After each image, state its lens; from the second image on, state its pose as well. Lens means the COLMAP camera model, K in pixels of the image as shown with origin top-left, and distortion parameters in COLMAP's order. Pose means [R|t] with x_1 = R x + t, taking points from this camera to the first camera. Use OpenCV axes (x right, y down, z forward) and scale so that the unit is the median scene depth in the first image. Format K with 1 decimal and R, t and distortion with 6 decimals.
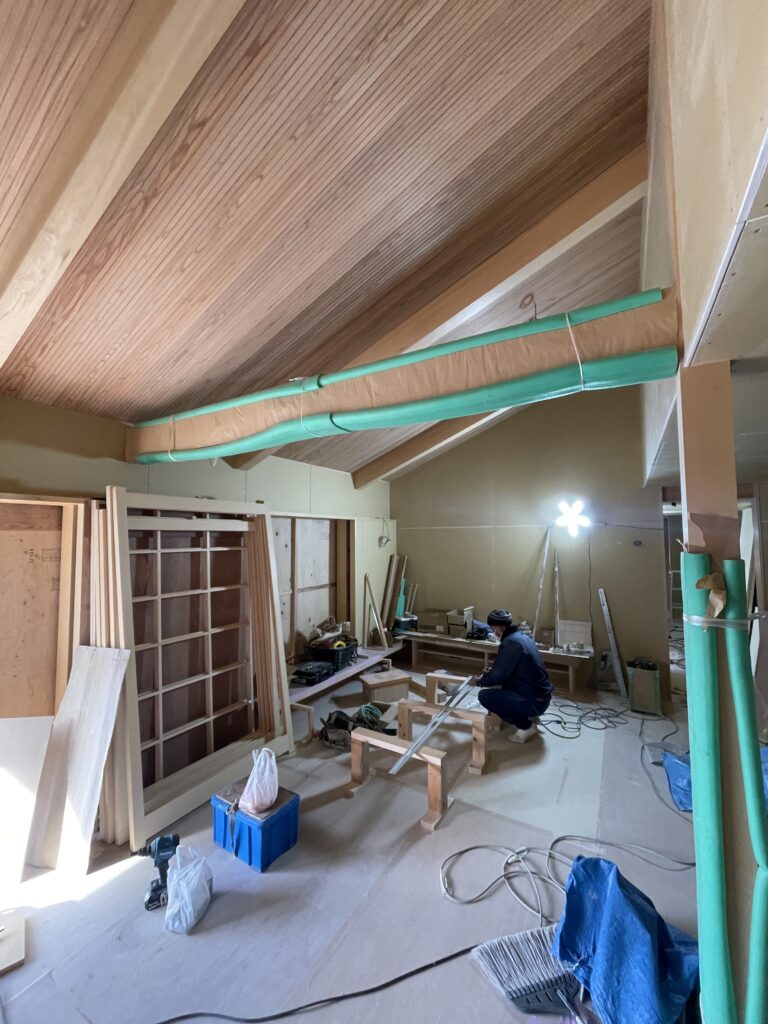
lens RADIAL K [[412.9, 0, 381.0], [0, 412.9, 510.3], [0, 0, 1]] dist [-0.000640, -0.000588]
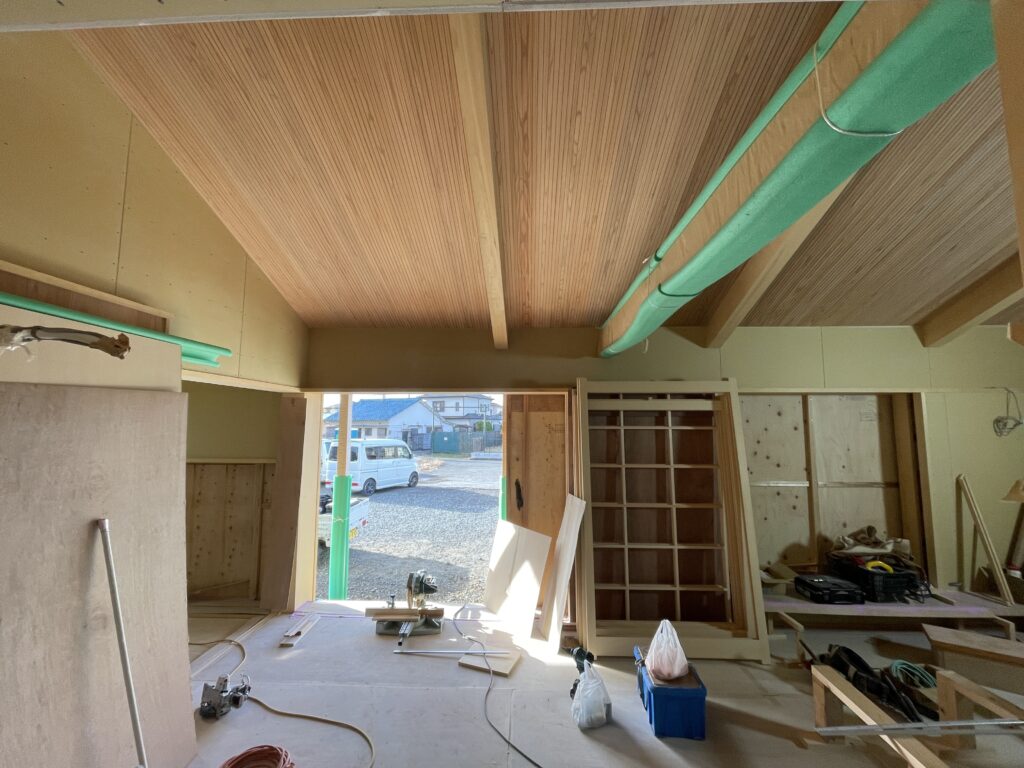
lens RADIAL K [[412.9, 0, 512.0], [0, 412.9, 384.0], [0, 0, 1]] dist [-0.000640, -0.000588]
pose [[0.477094, -0.077198, -0.875455, 0.309874], [0.049788, 0.996909, -0.060775, 0.024387], [0.877441, -0.014592, 0.479463, 0.118481]]
